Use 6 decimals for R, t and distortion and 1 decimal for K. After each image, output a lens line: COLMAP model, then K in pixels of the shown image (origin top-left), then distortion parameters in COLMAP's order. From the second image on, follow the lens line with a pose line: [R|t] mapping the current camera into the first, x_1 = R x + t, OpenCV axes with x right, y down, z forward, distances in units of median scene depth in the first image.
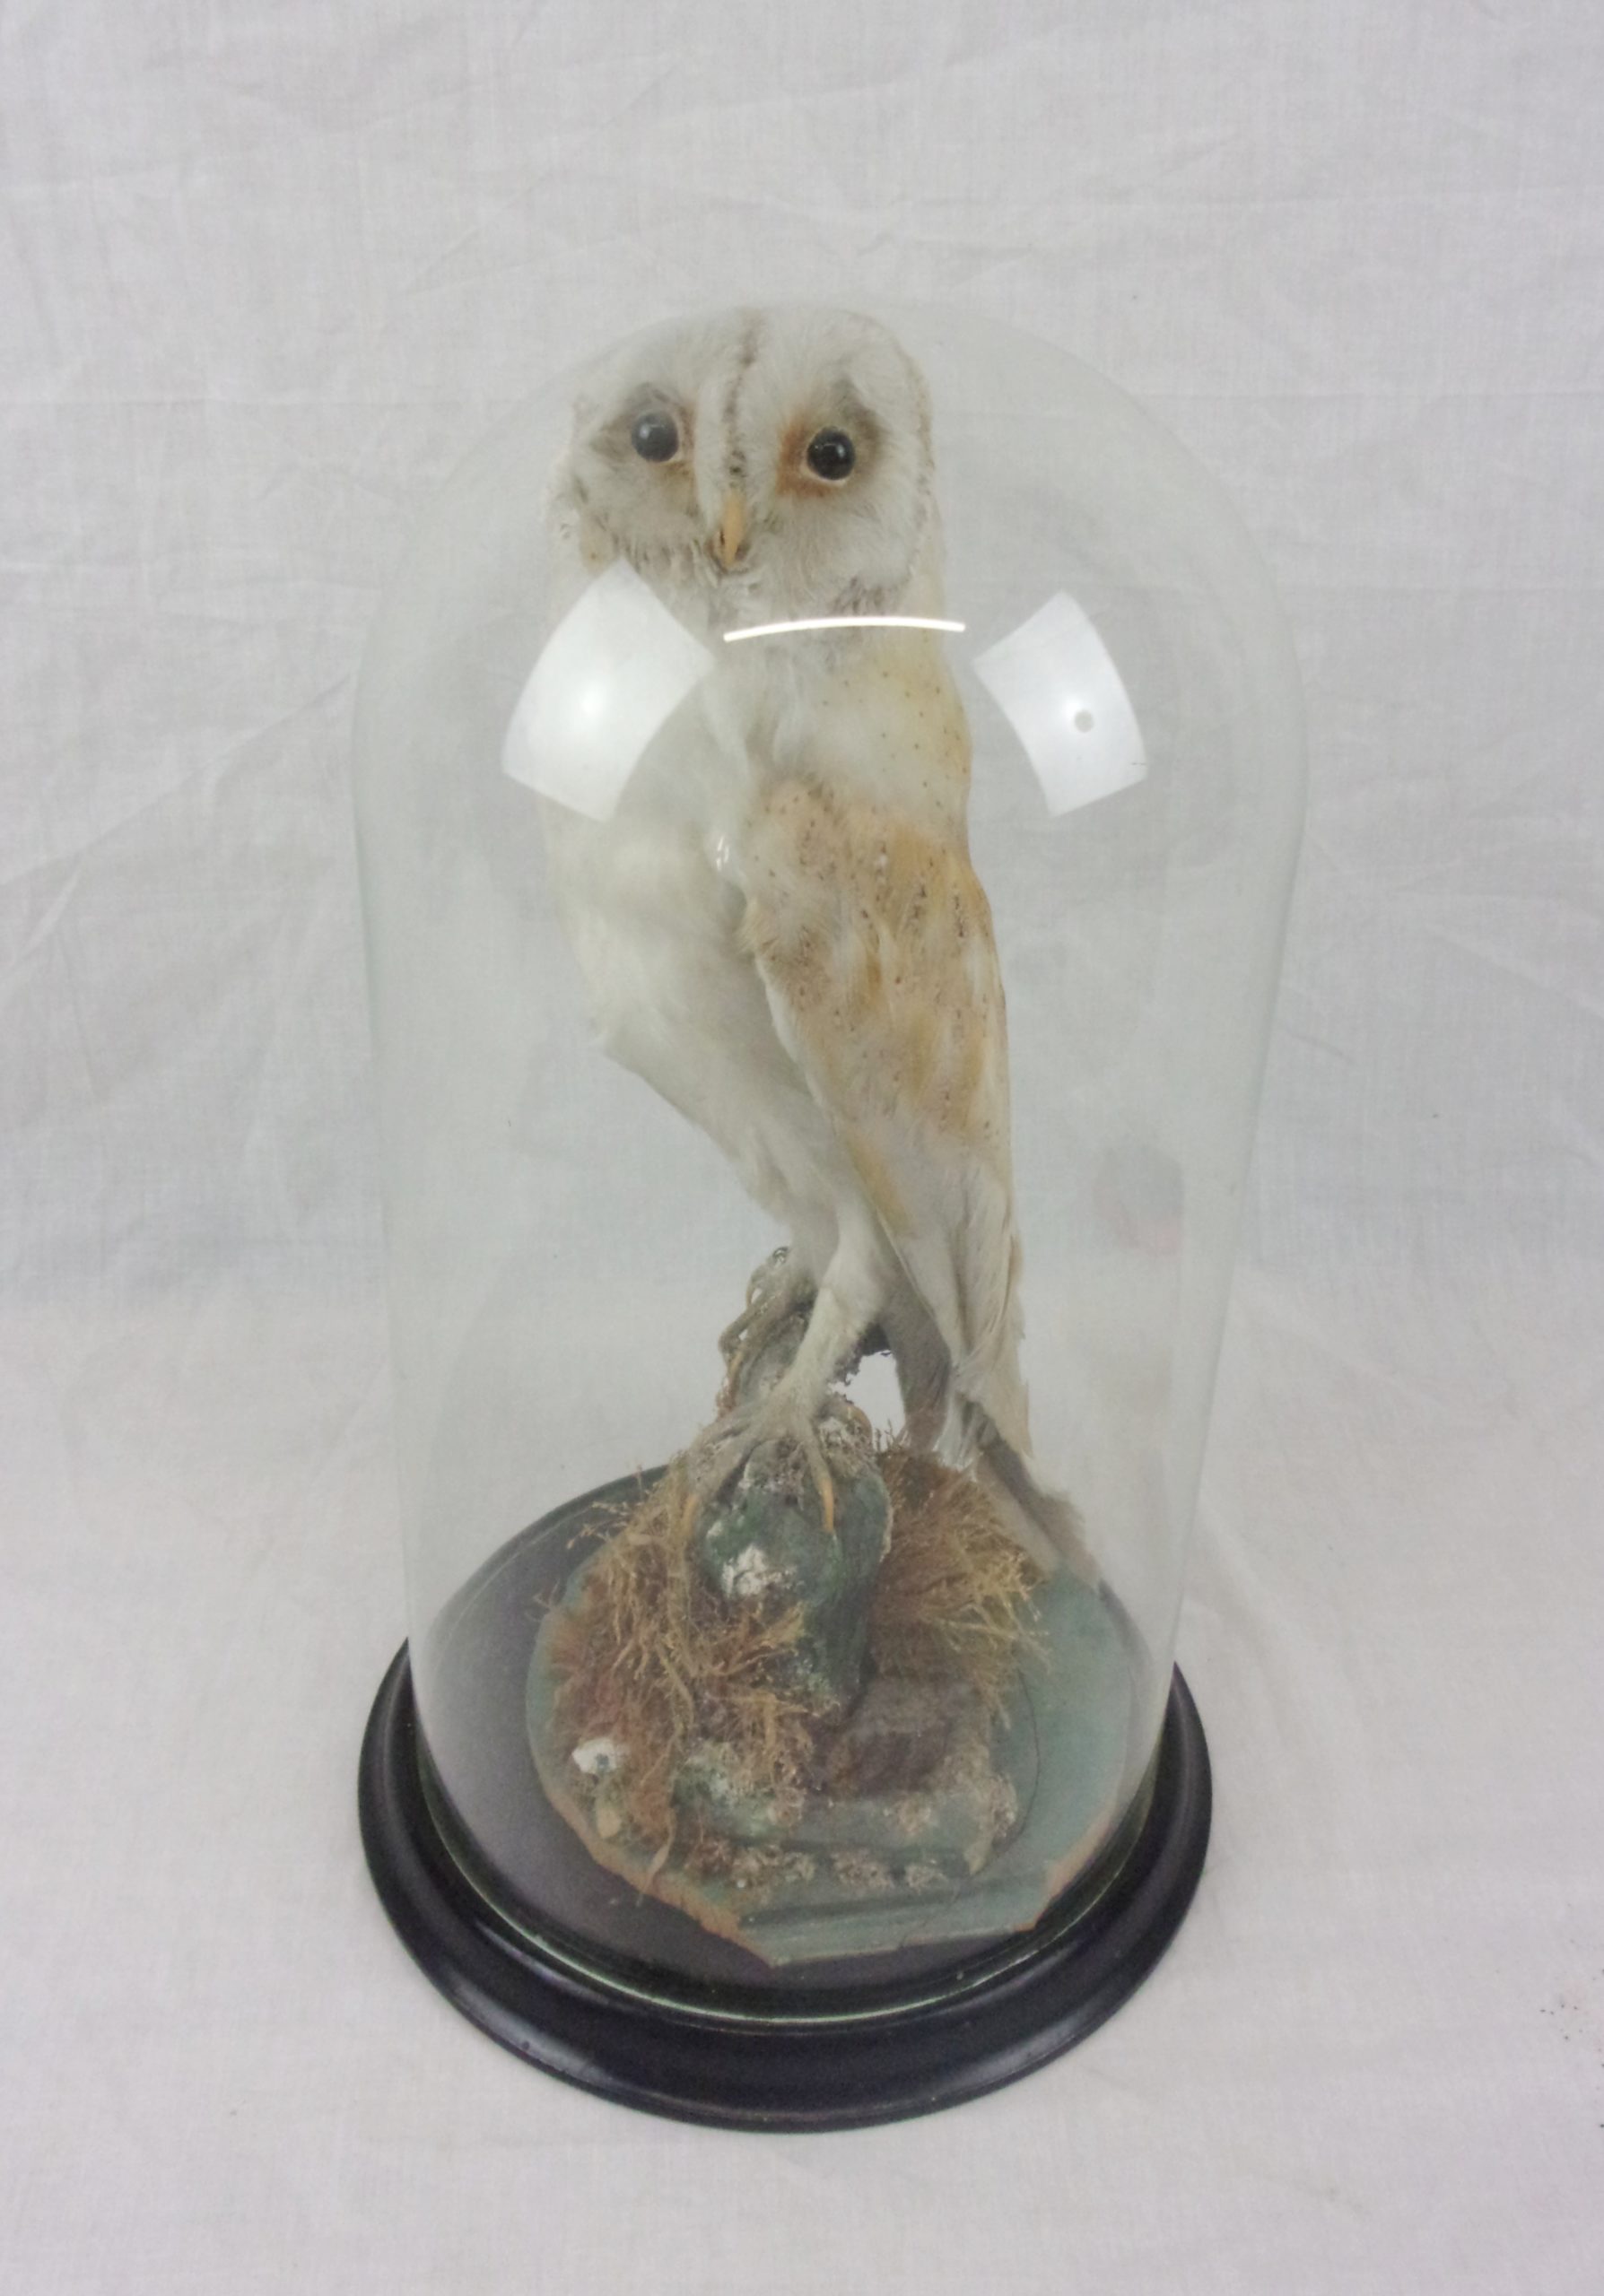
lens RADIAL K [[2399.0, 0, 800.0], [0, 2399.0, 1045.8], [0, 0, 1]] dist [-0.001687, 0.002247]
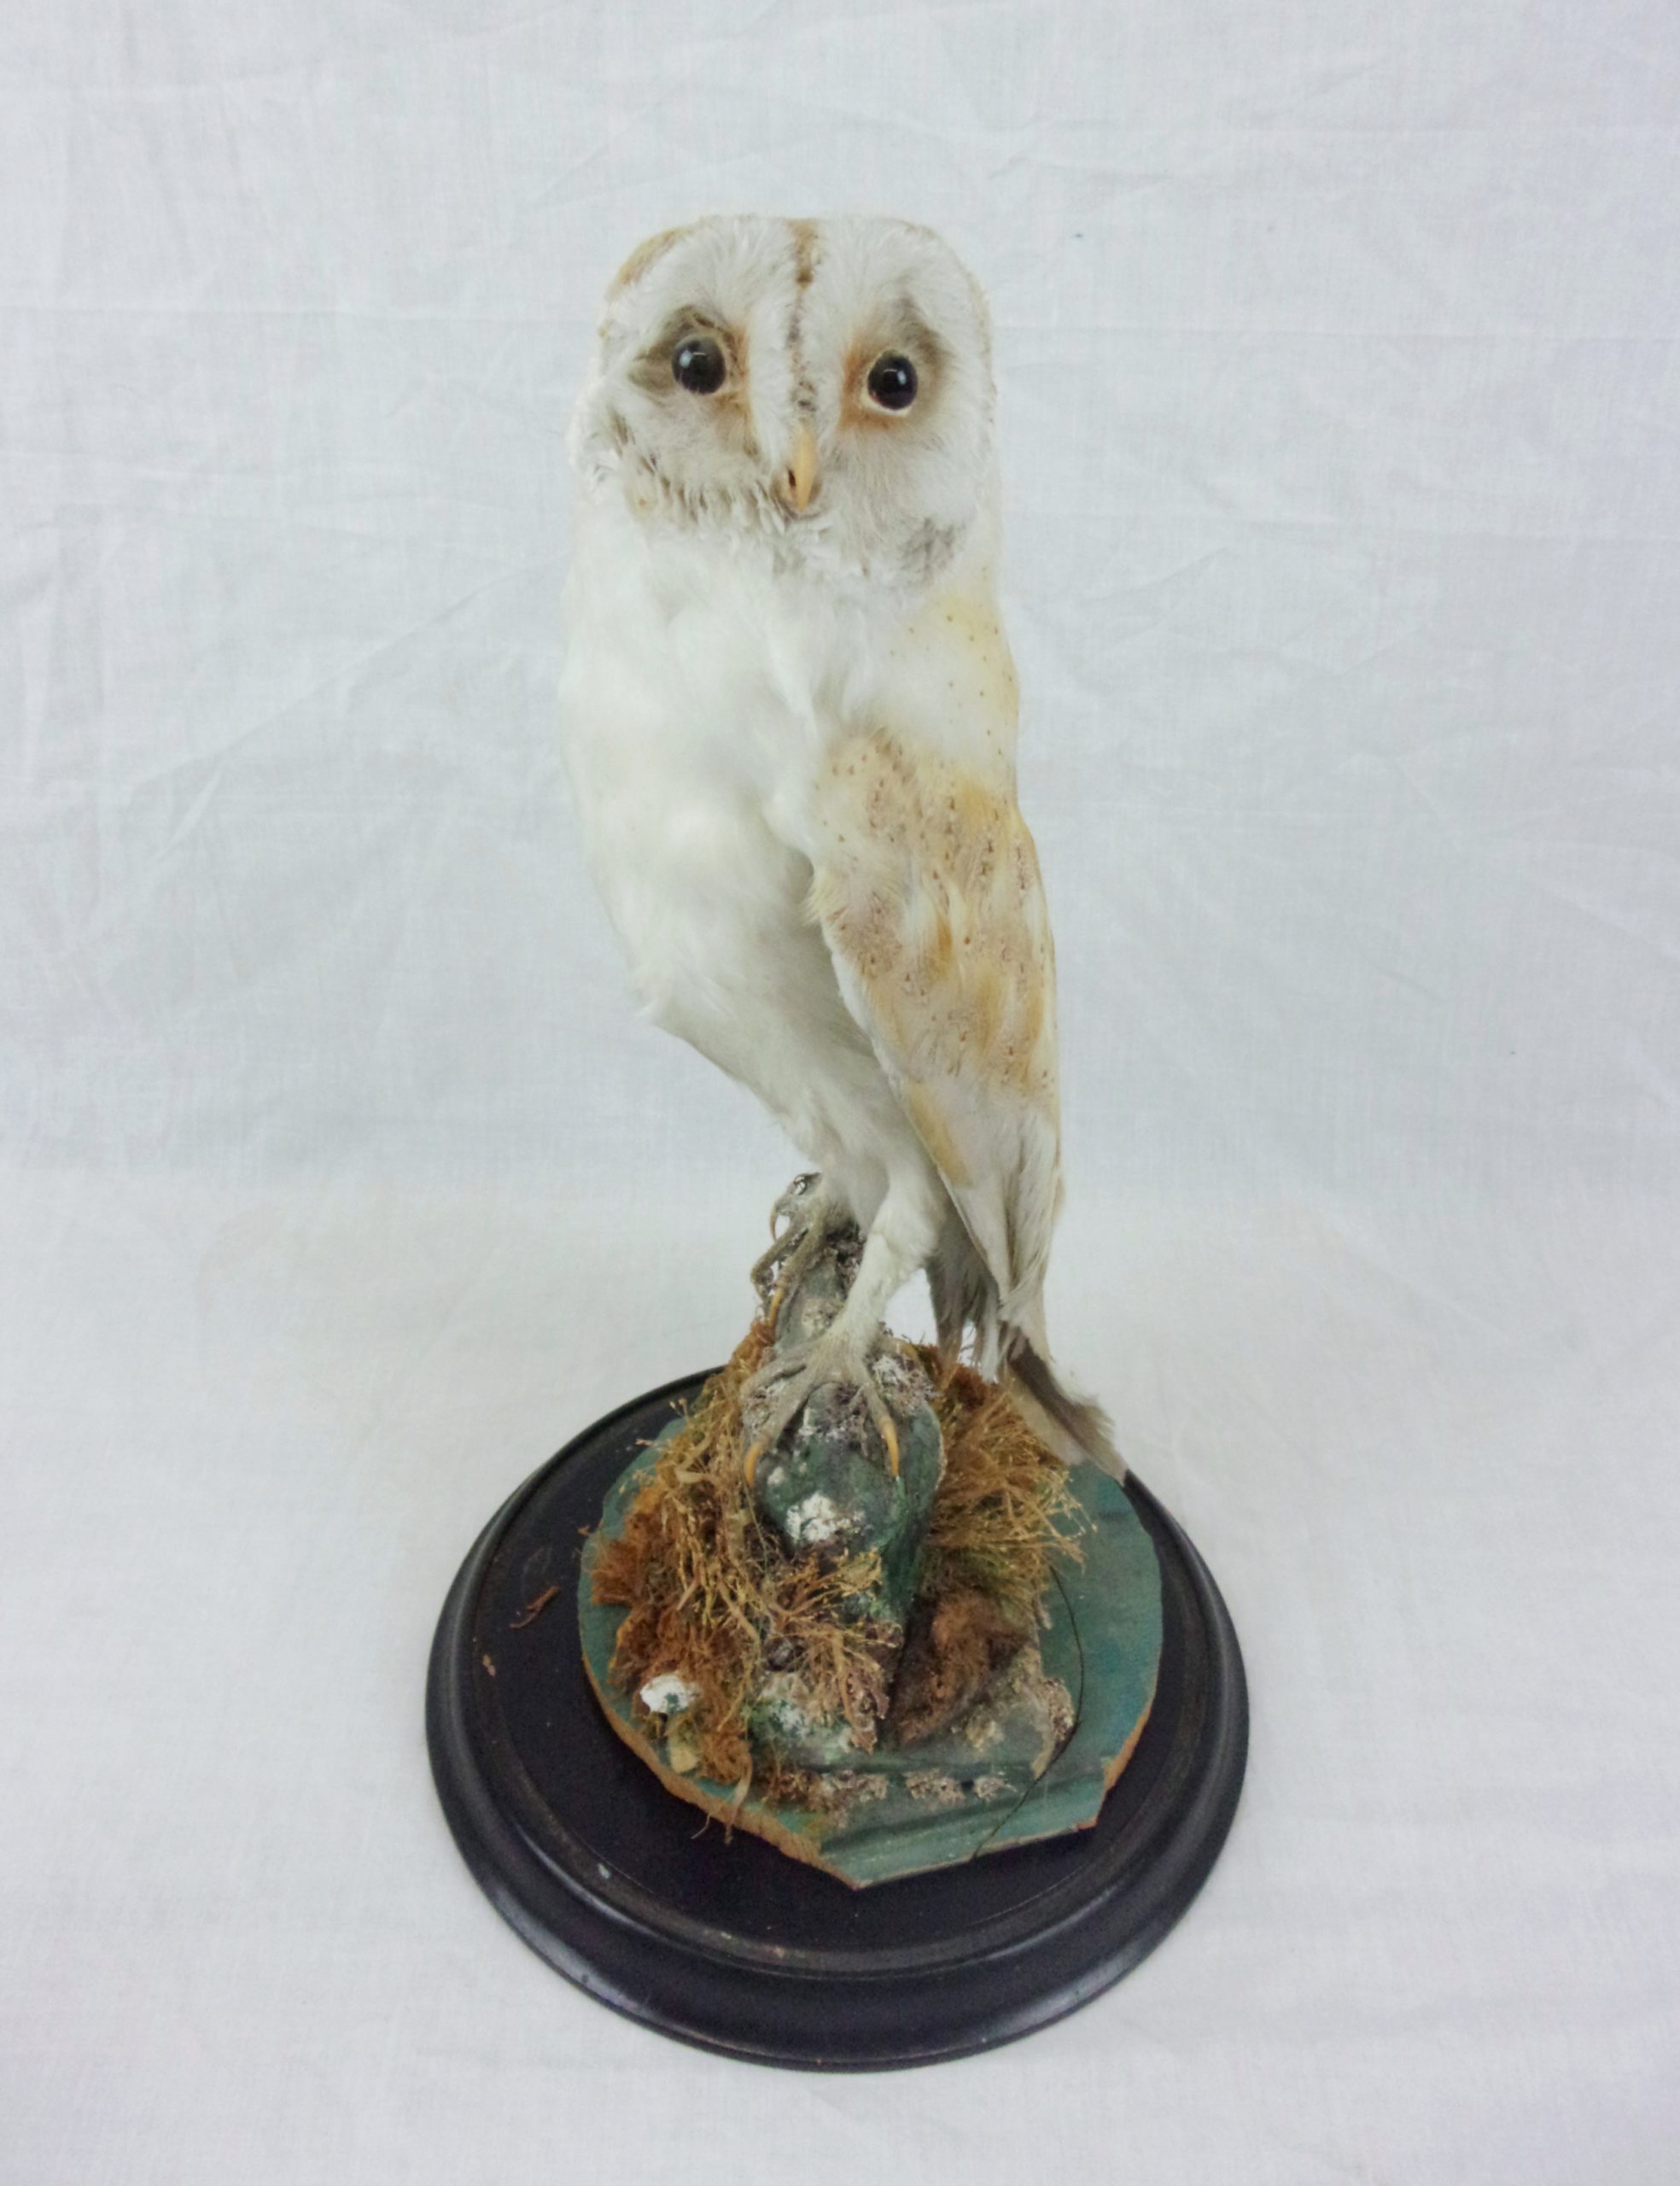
lens RADIAL K [[1938.3, 0, 835.2], [0, 1938.3, 1041.7], [0, 0, 1]] dist [0.012297, 0.005401]
pose [[0.994525, -0.053252, 0.089912, -0.076305], [0.045289, 0.995055, 0.088394, -0.052435], [-0.094175, -0.083838, 0.992019, 0.206815]]
